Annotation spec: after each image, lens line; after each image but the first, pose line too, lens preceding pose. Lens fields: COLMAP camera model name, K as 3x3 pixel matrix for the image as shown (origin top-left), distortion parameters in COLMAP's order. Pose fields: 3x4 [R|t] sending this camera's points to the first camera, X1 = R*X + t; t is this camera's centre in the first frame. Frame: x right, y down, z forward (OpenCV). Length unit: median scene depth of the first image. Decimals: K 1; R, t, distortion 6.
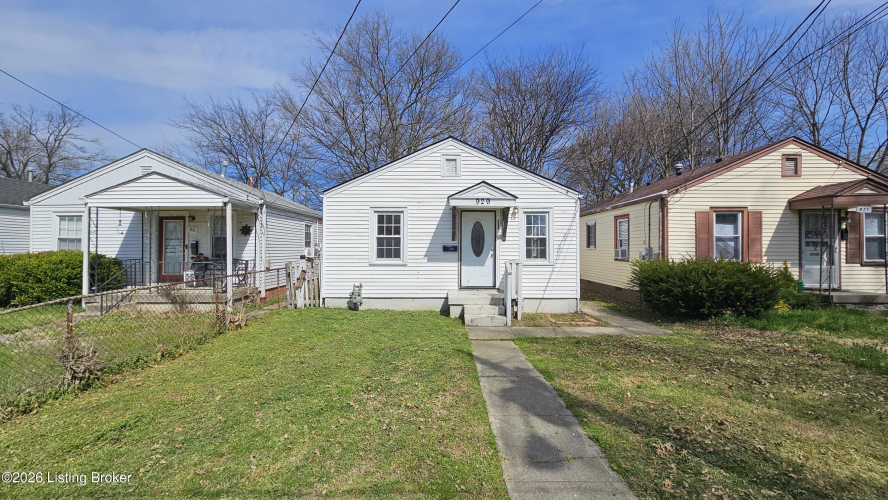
lens RADIAL K [[363.2, 0, 443.4], [0, 363.2, 249.3], [0, 0, 1]] dist [0.000631, -0.000102]
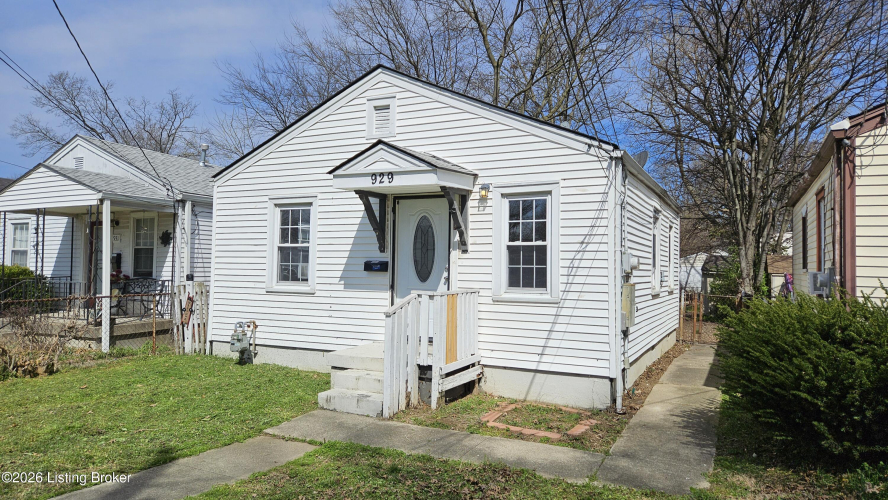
lens RADIAL K [[589.5, 0, 443.4], [0, 589.5, 256.0], [0, 0, 1]] dist [0.044566, -0.002396]
pose [[0.889961, 0.000079, -0.456036, 0.521562], [-0.009041, 0.999807, -0.017470, -0.002618], [0.455947, 0.019671, 0.889790, 0.239799]]
